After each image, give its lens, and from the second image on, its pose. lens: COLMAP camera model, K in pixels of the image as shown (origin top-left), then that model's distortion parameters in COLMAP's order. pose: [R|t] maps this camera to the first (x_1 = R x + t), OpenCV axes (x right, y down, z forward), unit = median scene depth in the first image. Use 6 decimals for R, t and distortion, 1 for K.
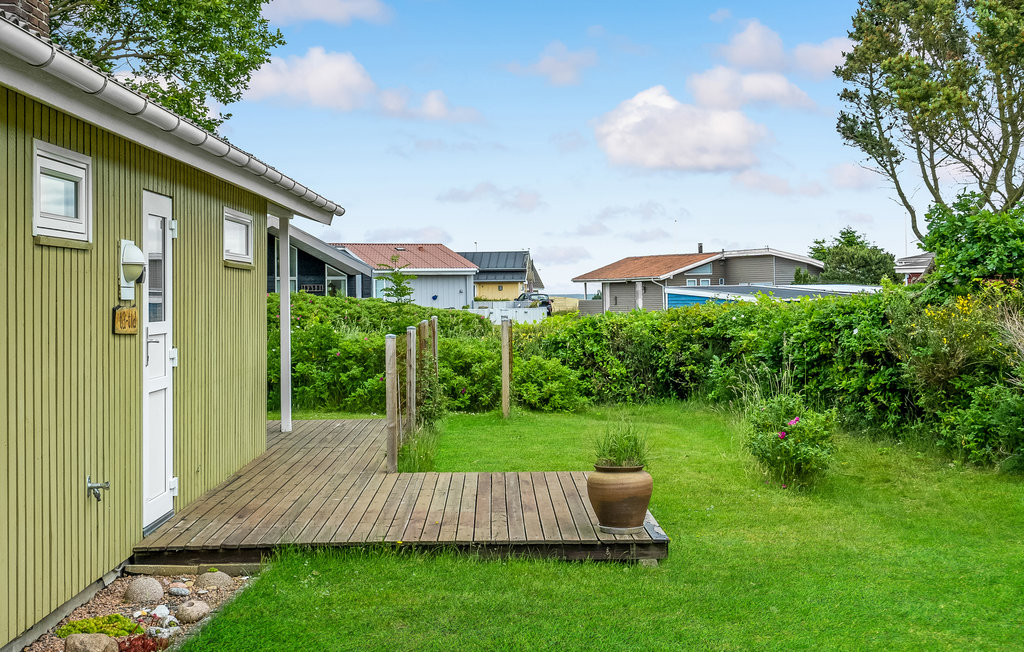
lens RADIAL K [[1384.2, 0, 512.6], [0, 1384.2, 289.6], [0, 0, 1]] dist [0.005900, 0.018932]
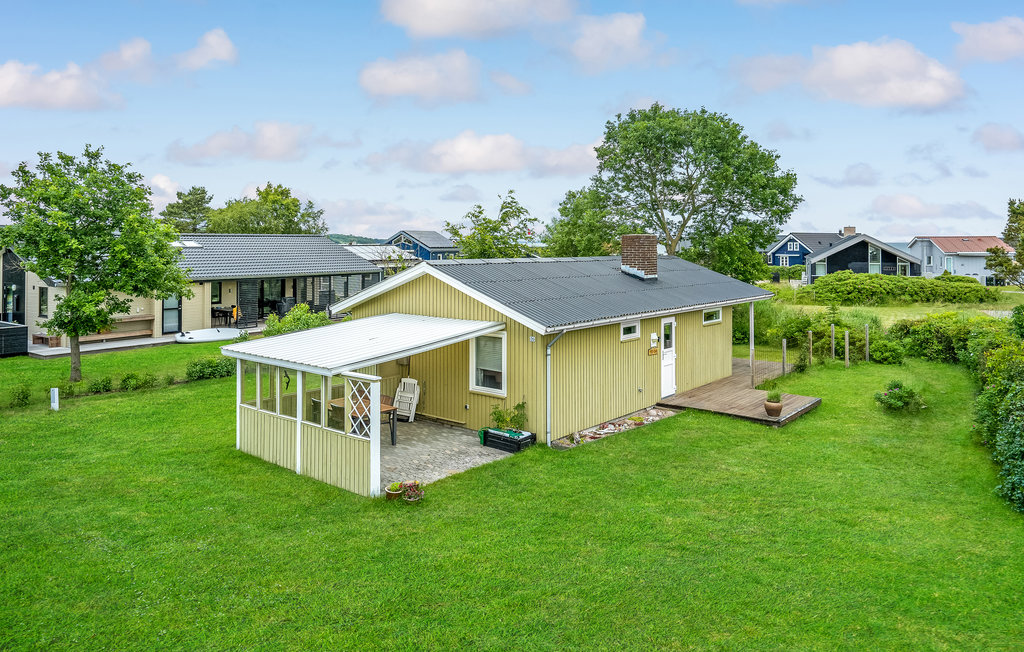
lens RADIAL K [[711.9, 0, 510.6], [0, 711.9, 245.5], [0, 0, 1]] dist [-0.001944, 0.002252]
pose [[0.757529, 0.007919, -0.652753, 0.744862], [-0.002140, 0.999951, 0.009649, -0.292687], [0.652798, -0.005913, 0.757509, -0.887117]]
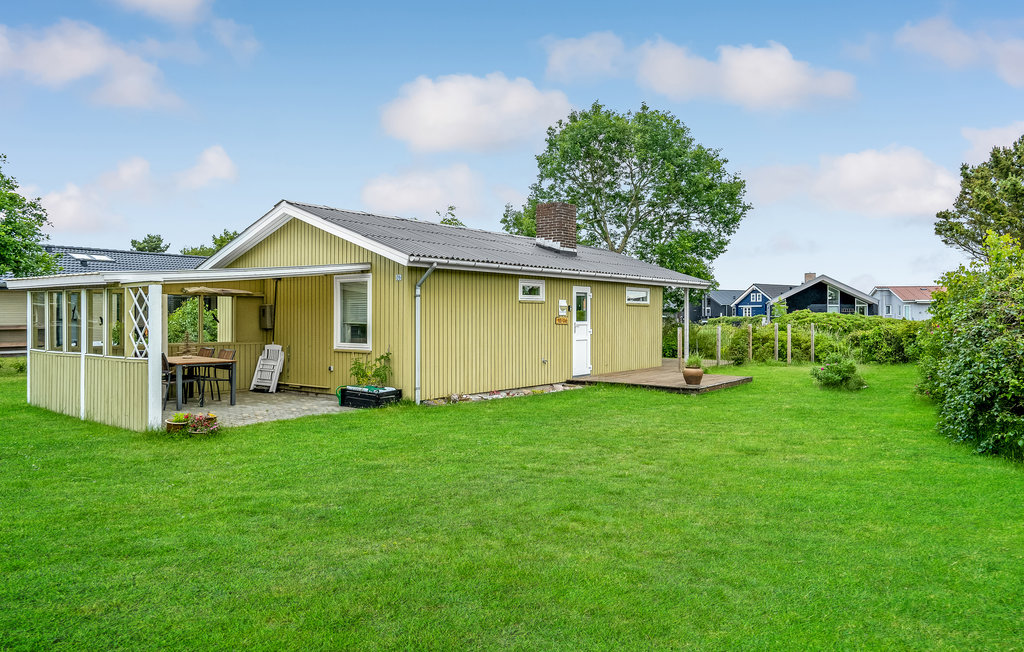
lens RADIAL K [[696.2, 0, 512.0], [0, 696.2, 326.0], [0, 0, 1]] dist [-0.003229, -0.001045]
pose [[0.777695, 0.017975, -0.628384, 0.727270], [-0.003517, 0.999700, 0.024244, -0.008257], [0.628631, -0.016644, 0.777525, -0.527928]]
